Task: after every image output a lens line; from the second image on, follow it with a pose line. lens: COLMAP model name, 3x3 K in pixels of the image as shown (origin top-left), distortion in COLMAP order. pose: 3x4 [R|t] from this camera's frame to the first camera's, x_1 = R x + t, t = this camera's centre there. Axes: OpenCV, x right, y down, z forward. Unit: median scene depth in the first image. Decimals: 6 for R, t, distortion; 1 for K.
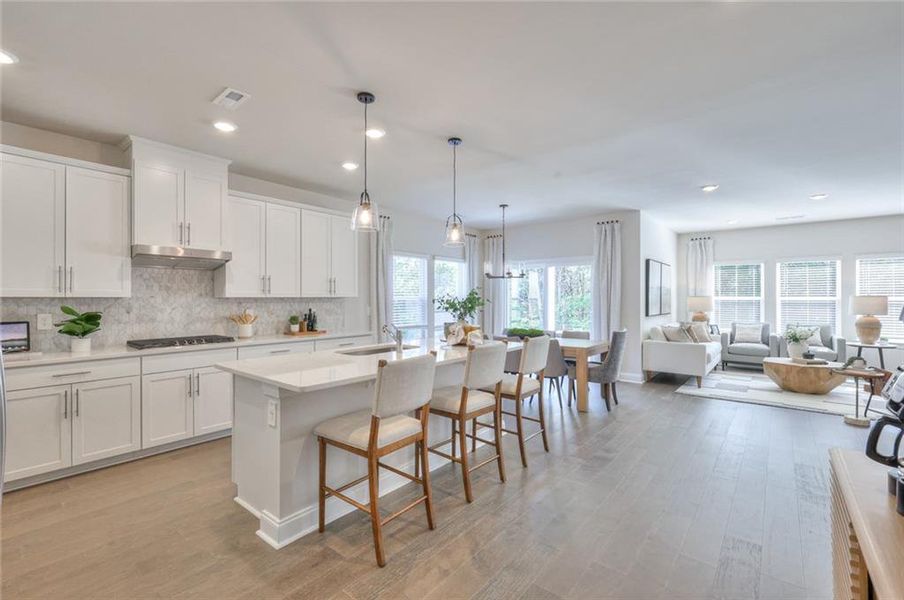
lens RADIAL K [[402.5, 0, 448.4], [0, 402.5, 300.8], [0, 0, 1]] dist [0.002781, 0.000514]
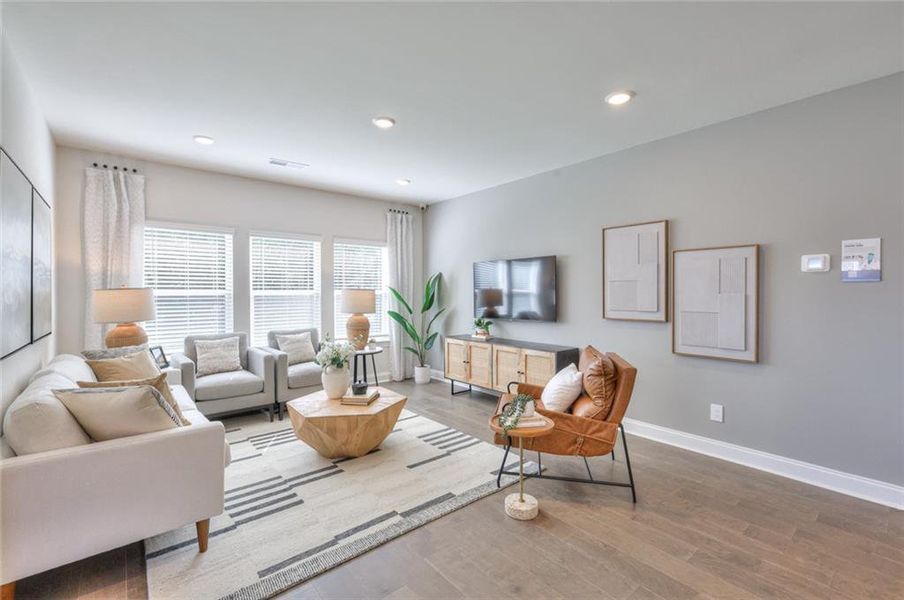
lens RADIAL K [[402.5, 0, 447.2], [0, 402.5, 297.8], [0, 0, 1]] dist [0.002781, 0.000514]
pose [[0.209023, -0.014831, 0.977798, 0.233134], [0.007081, 0.999882, 0.013652, -0.003983], [-0.977885, 0.004070, 0.209104, 0.506275]]
